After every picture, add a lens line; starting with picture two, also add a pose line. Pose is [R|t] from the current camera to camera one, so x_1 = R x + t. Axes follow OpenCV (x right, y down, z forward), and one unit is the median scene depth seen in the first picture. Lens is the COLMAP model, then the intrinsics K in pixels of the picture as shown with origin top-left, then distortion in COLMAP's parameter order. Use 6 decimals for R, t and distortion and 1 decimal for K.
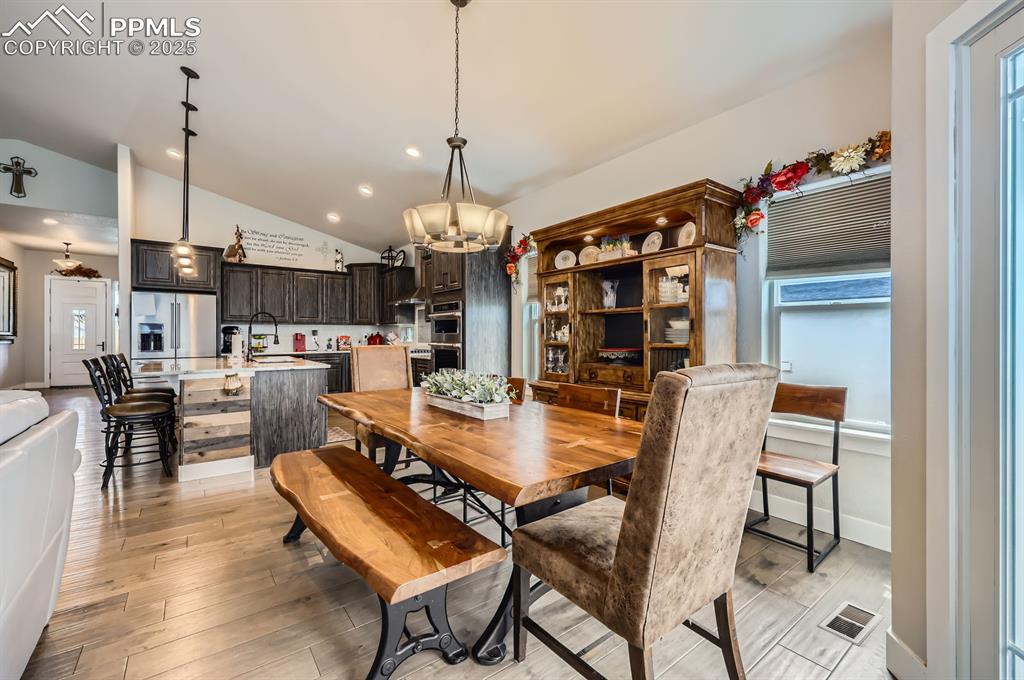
lens RADIAL K [[413.1, 0, 512.5], [0, 413.1, 336.5], [0, 0, 1]] dist [0.000421, -0.000420]
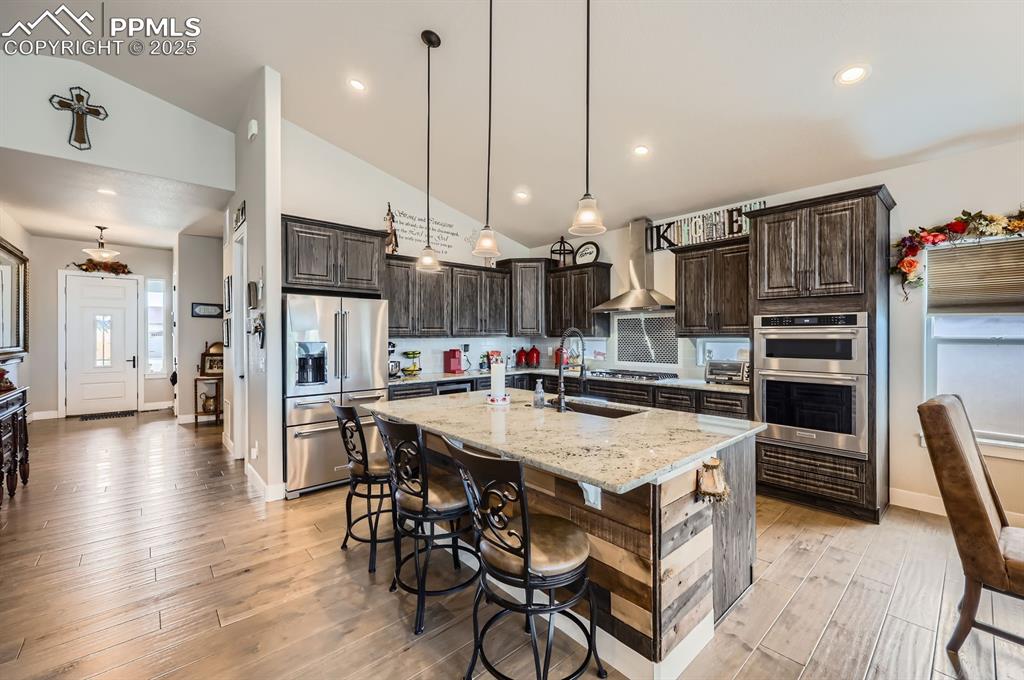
lens RADIAL K [[413.1, 0, 538.0], [0, 413.1, 337.6], [0, 0, 1]] dist [0.000421, -0.000420]
pose [[0.996823, -0.002357, 0.079615, -0.410863], [0.002417, 0.999997, -0.000656, -0.027556], [-0.079614, 0.000846, 0.996825, 0.225566]]
